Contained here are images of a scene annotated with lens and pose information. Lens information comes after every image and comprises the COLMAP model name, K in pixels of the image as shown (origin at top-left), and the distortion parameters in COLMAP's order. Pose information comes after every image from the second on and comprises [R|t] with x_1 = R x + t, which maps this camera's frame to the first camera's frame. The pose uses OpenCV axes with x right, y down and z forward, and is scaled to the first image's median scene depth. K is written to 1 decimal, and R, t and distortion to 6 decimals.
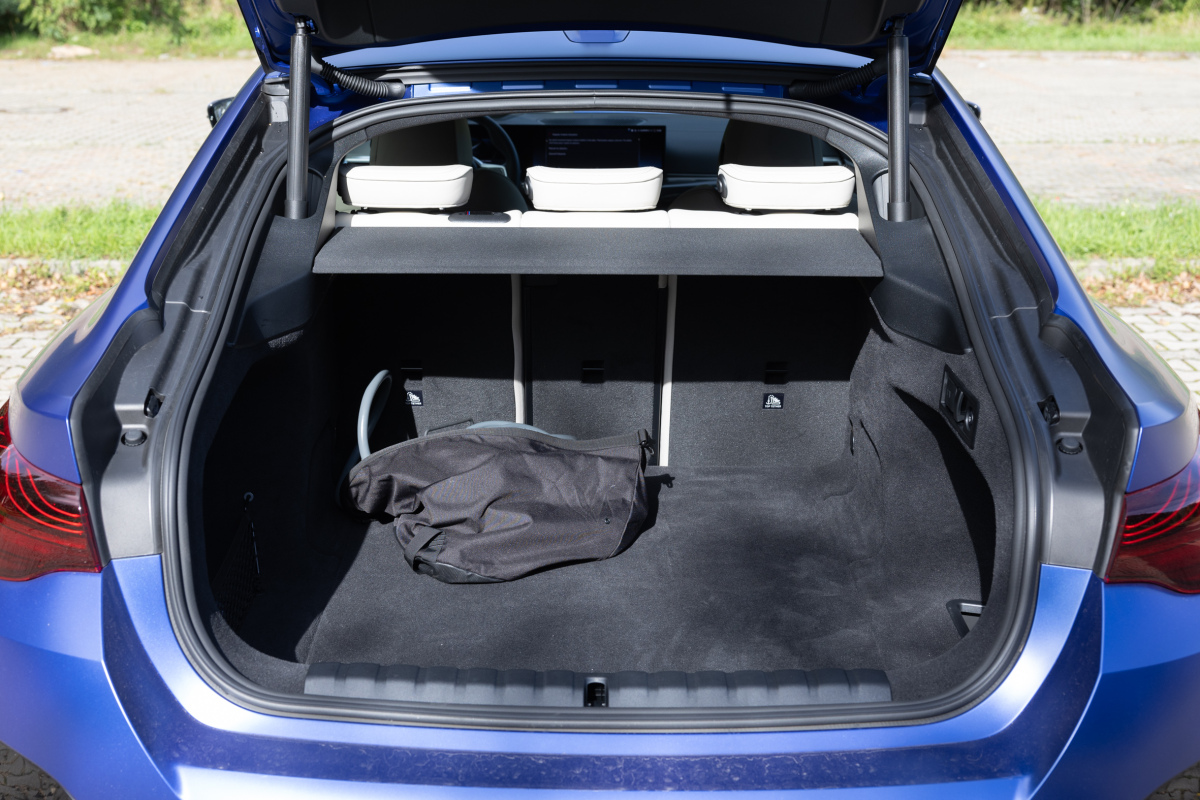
lens RADIAL K [[1571.3, 0, 523.4], [0, 1571.3, 384.0], [0, 0, 1]] dist [0.008738, -0.006571]
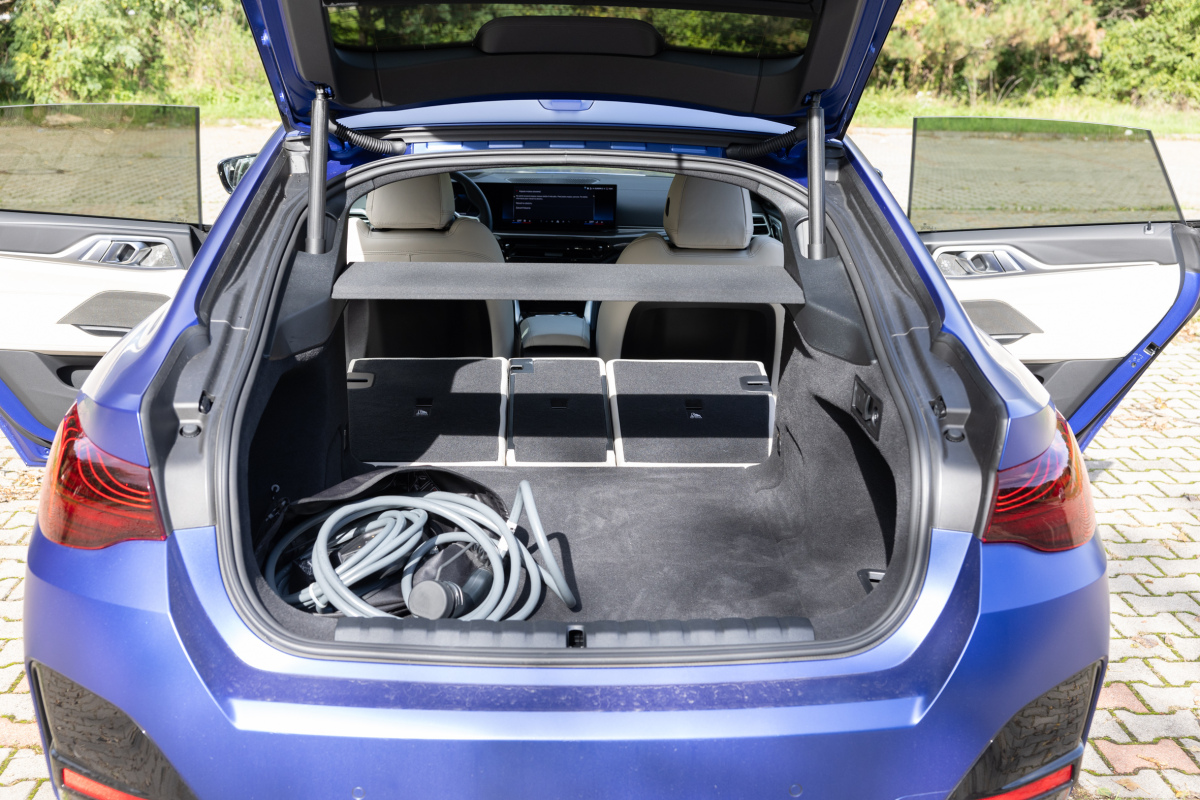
lens RADIAL K [[1420.9, 0, 574.2], [0, 1420.9, 397.1], [0, 0, 1]] dist [0.005657, 0.015289]
pose [[0.997621, 0.000298, 0.068941, -0.024816], [0.001037, 0.999813, -0.019328, 0.024398], [-0.068934, 0.019354, 0.997434, -0.082884]]
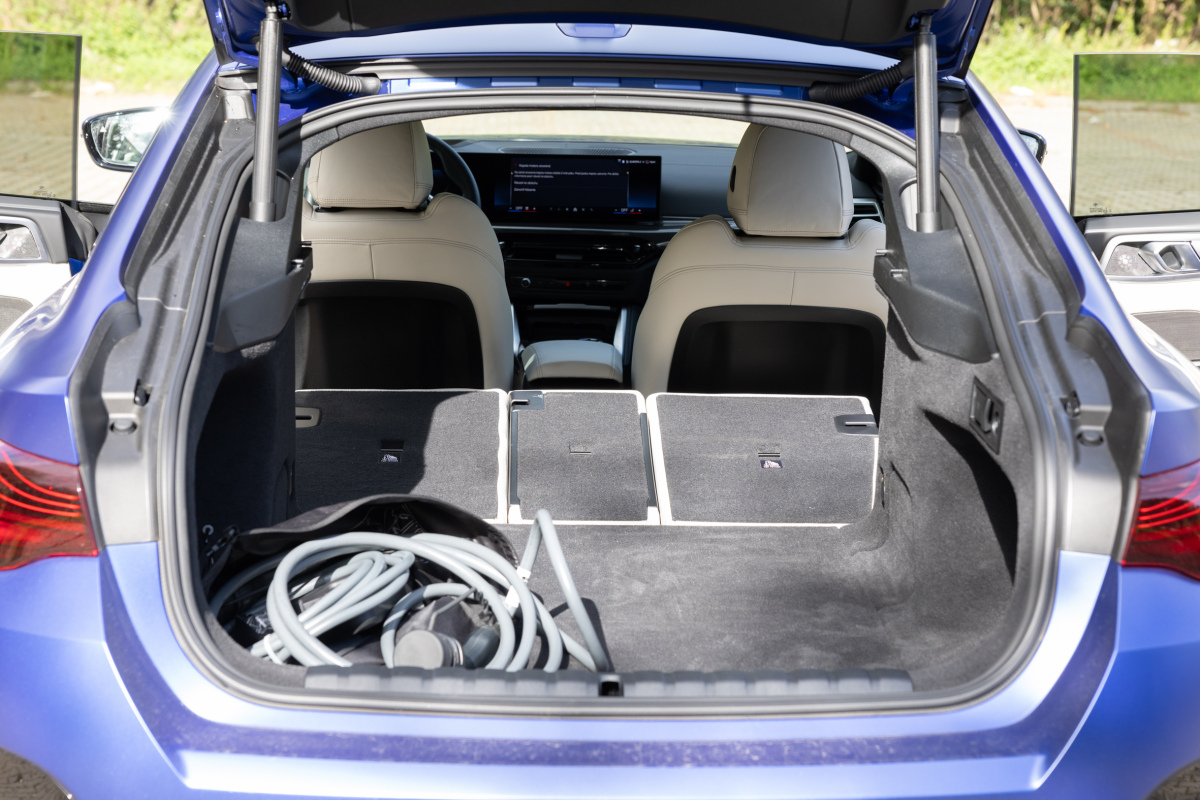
lens RADIAL K [[2403.1, 0, 600.0], [0, 2403.1, 400.0], [0, 0, 1]] dist [0.003679, 0.298079]
pose [[0.997212, 0.008197, 0.074170, -0.056065], [-0.002057, 0.996591, -0.082479, 0.111664], [-0.074593, 0.082097, 0.993829, -0.377623]]
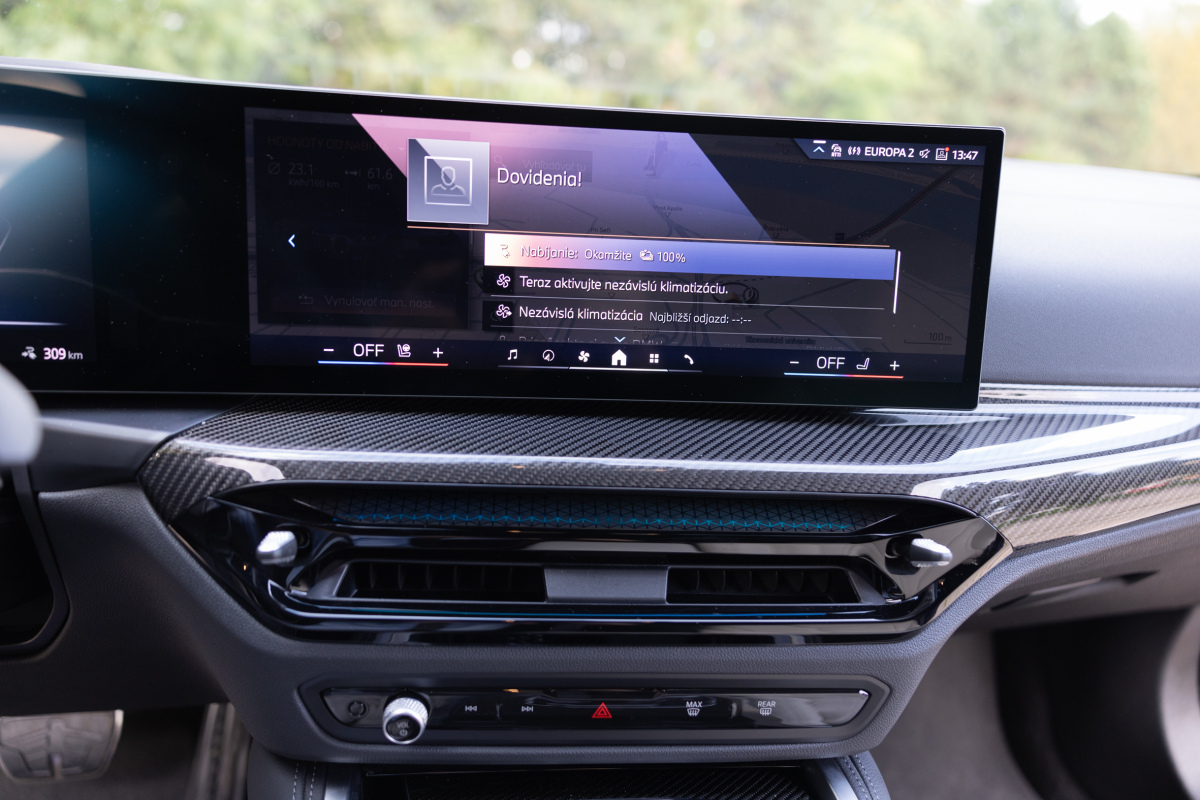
lens RADIAL K [[834.6, 0, 600.0], [0, 834.6, 400.0], [0, 0, 1]] dist [0.024033, -0.001499]
pose [[0.963008, -0.012940, 0.269163, 0.034529], [0.007275, 0.999731, 0.022033, -0.250571], [-0.269376, -0.019260, 0.962843, 1.696247]]
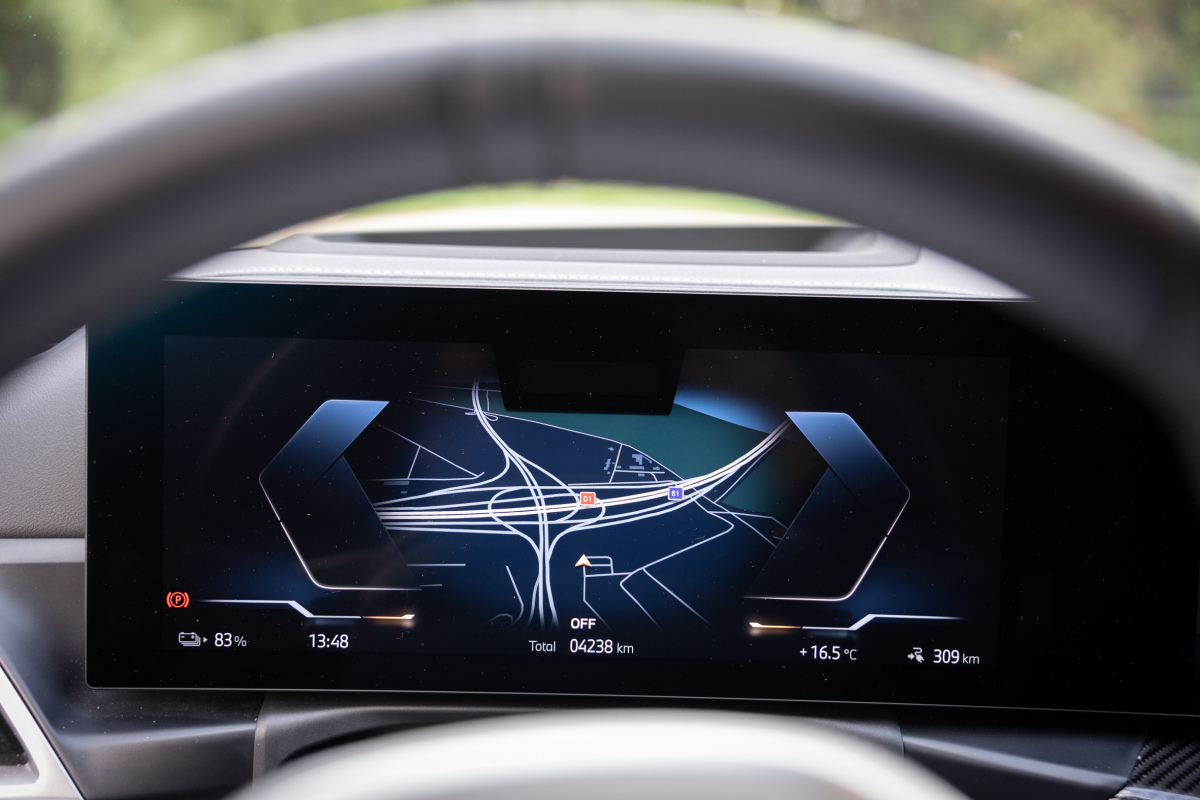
lens RADIAL K [[1253.5, 0, 600.0], [0, 1253.5, 400.0], [0, 0, 1]] dist [-0.021059, 0.045626]
pose [[0.998378, 0.009855, 0.056079, -0.087491], [-0.006945, 0.998631, -0.051845, -0.285313], [-0.056514, 0.051372, 0.997079, 1.699546]]
